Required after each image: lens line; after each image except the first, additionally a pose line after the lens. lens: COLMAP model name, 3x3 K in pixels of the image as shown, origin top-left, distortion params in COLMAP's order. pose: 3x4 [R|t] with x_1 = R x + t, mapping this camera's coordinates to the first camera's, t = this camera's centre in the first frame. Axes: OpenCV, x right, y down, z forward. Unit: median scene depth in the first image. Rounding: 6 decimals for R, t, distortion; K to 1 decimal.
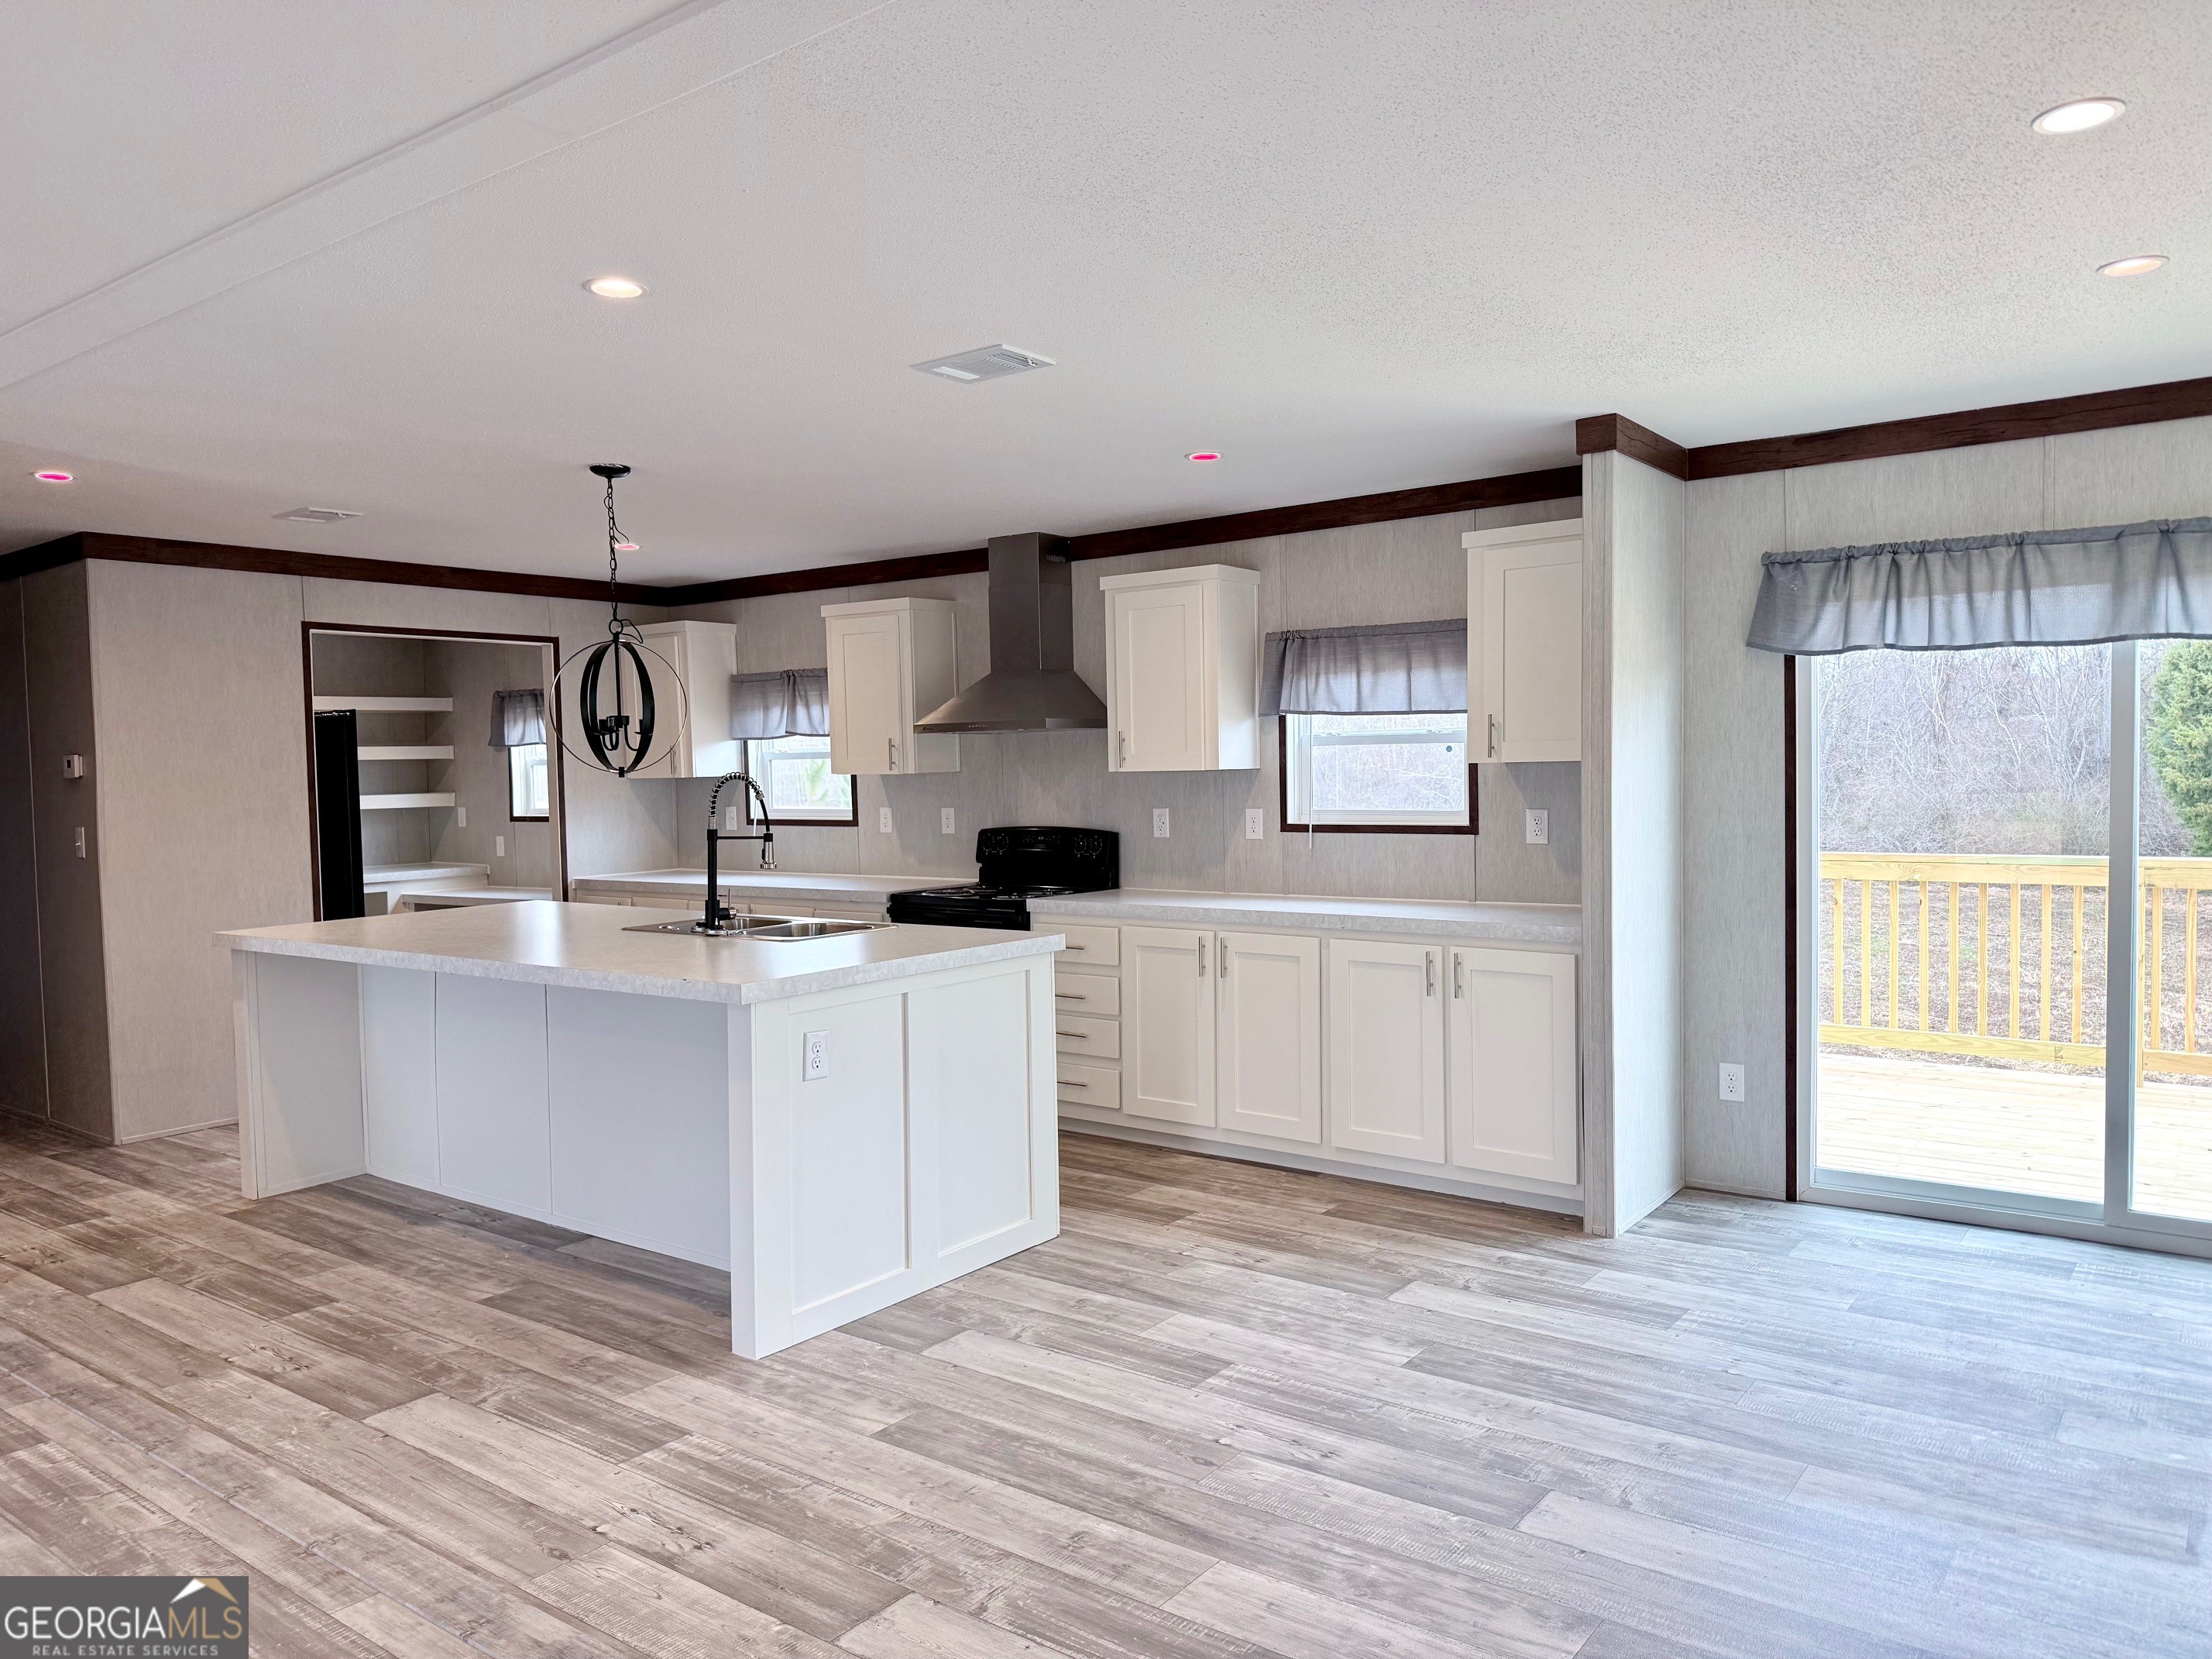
lens RADIAL K [[1546.1, 0, 1106.0], [0, 1546.1, 829.5], [0, 0, 1]] dist [0.065319, -0.083309]
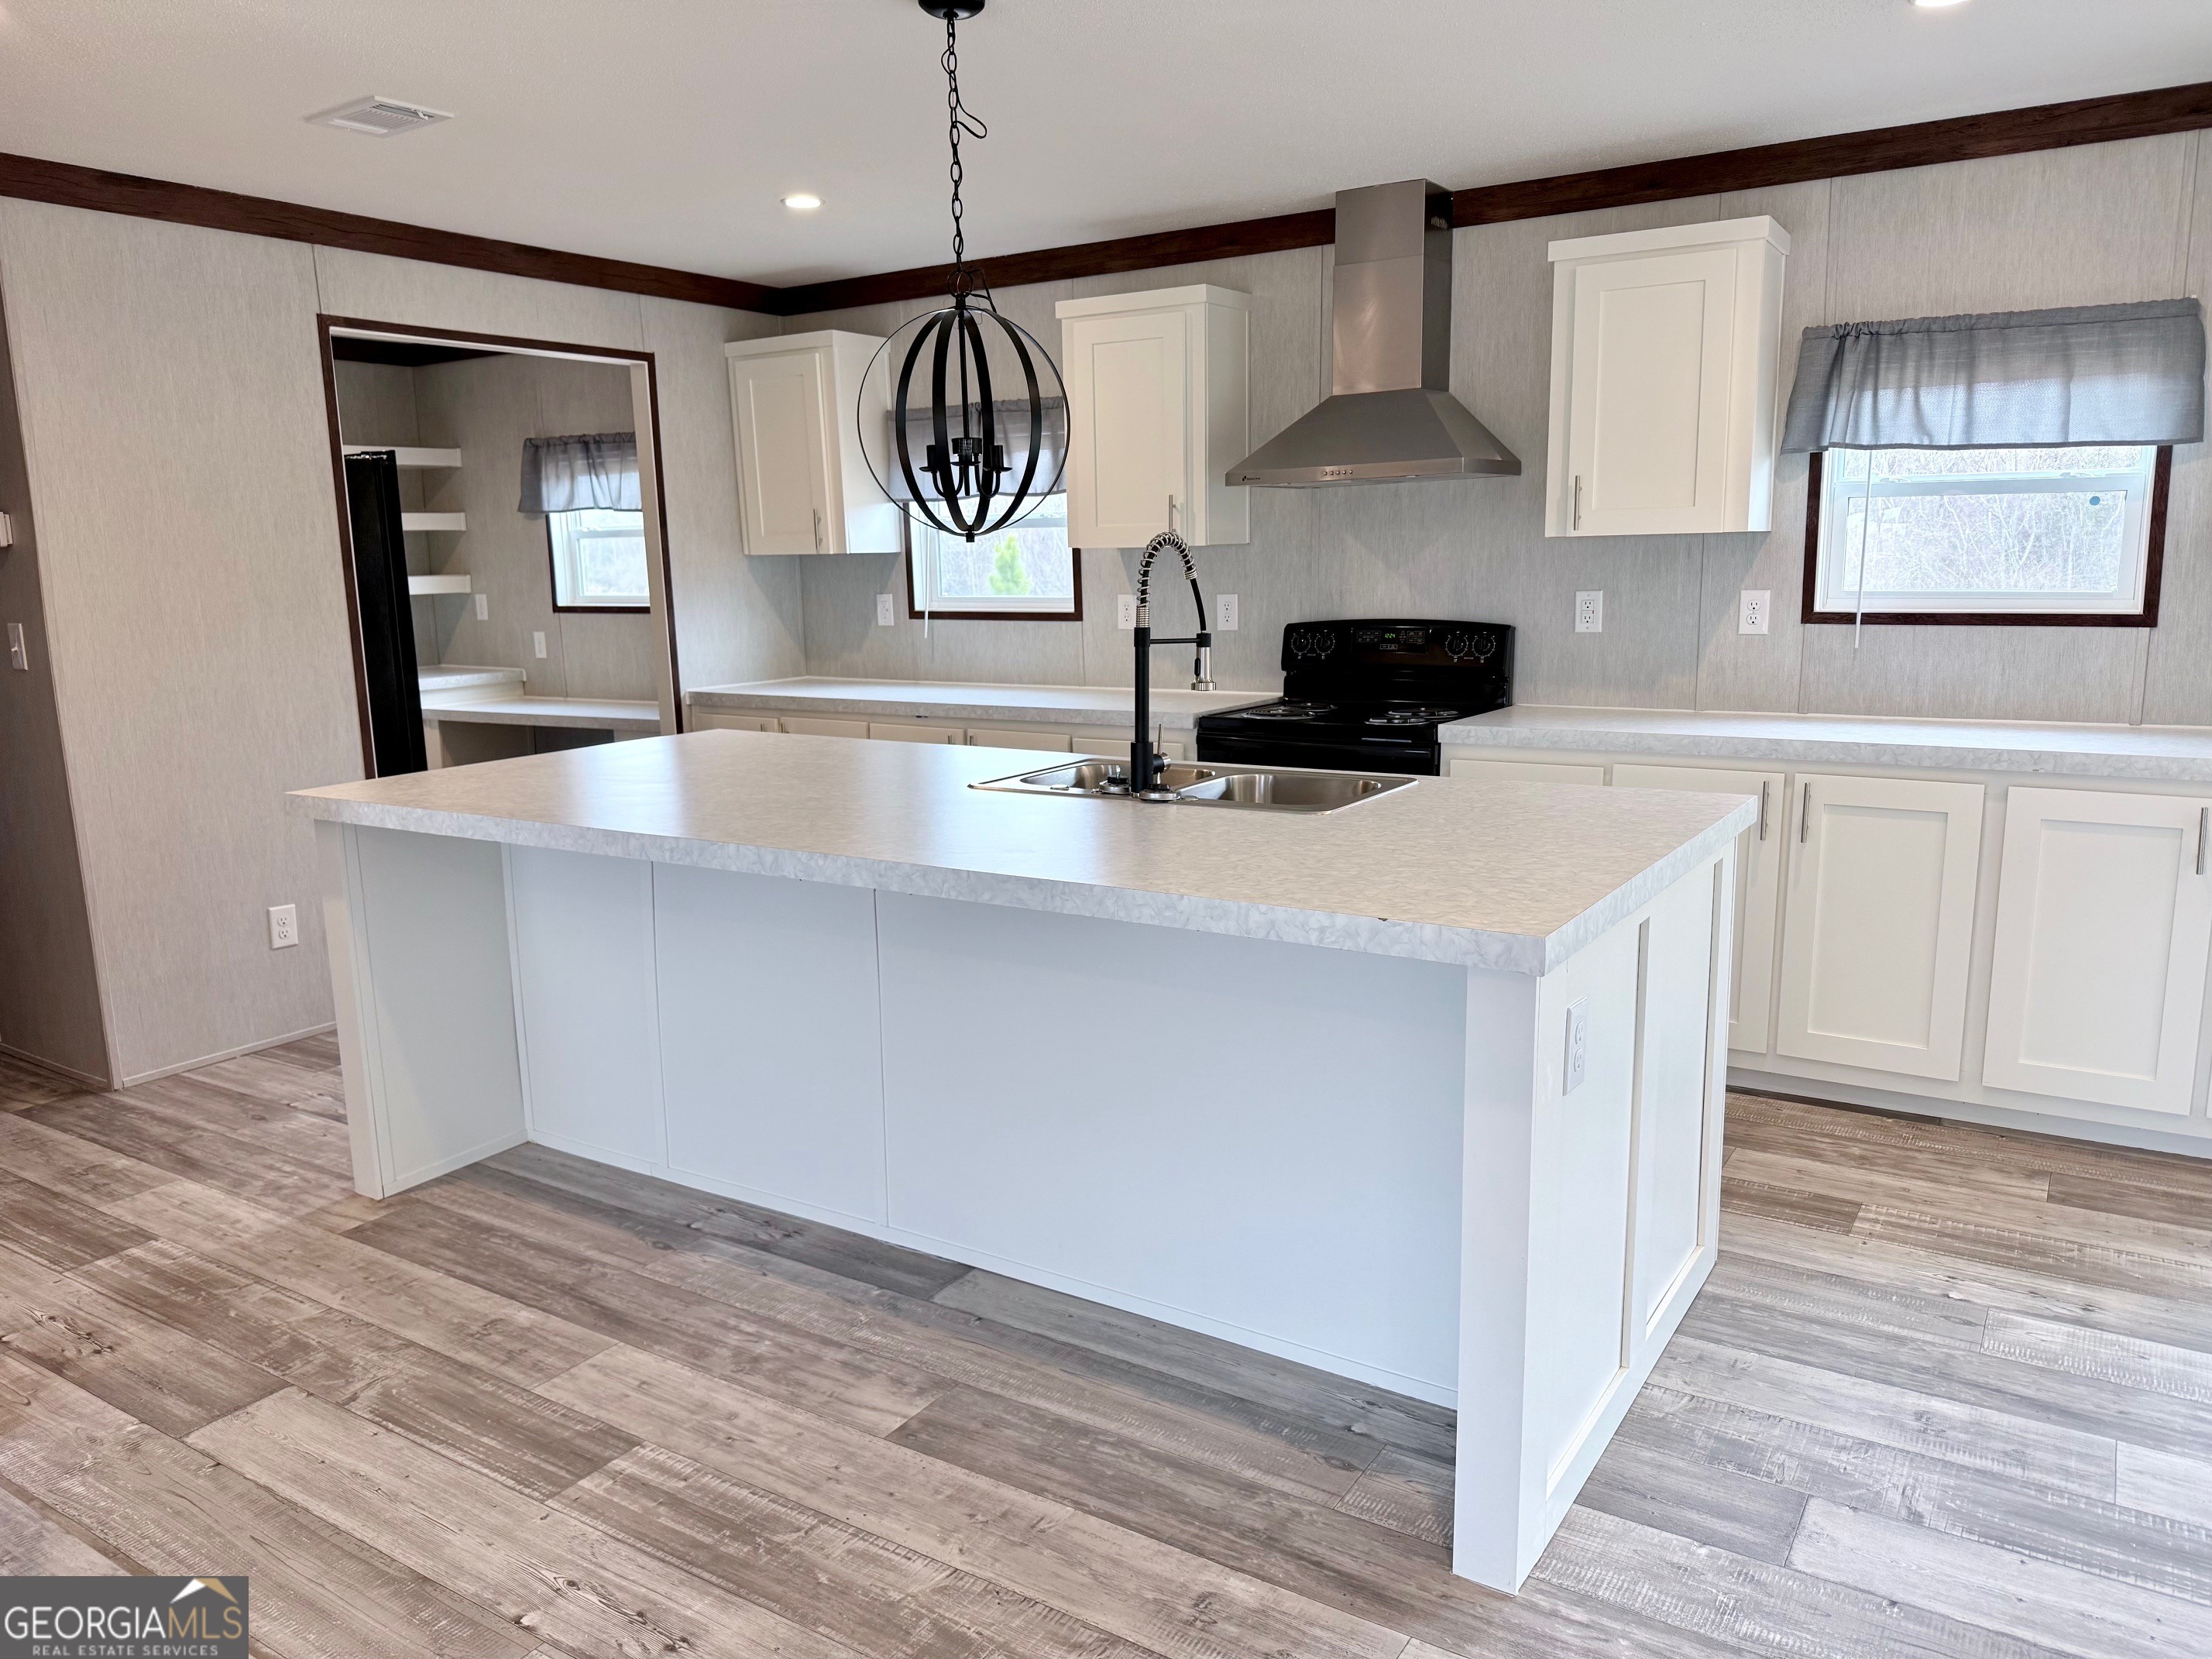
lens RADIAL K [[1546.1, 0, 1106.0], [0, 1546.1, 829.5], [0, 0, 1]] dist [0.065319, -0.083309]
pose [[0.997354, -0.013988, 0.071339, -0.267319], [0.004203, 0.990767, 0.135509, -0.003446], [-0.072576, -0.134851, 0.988204, 0.330614]]
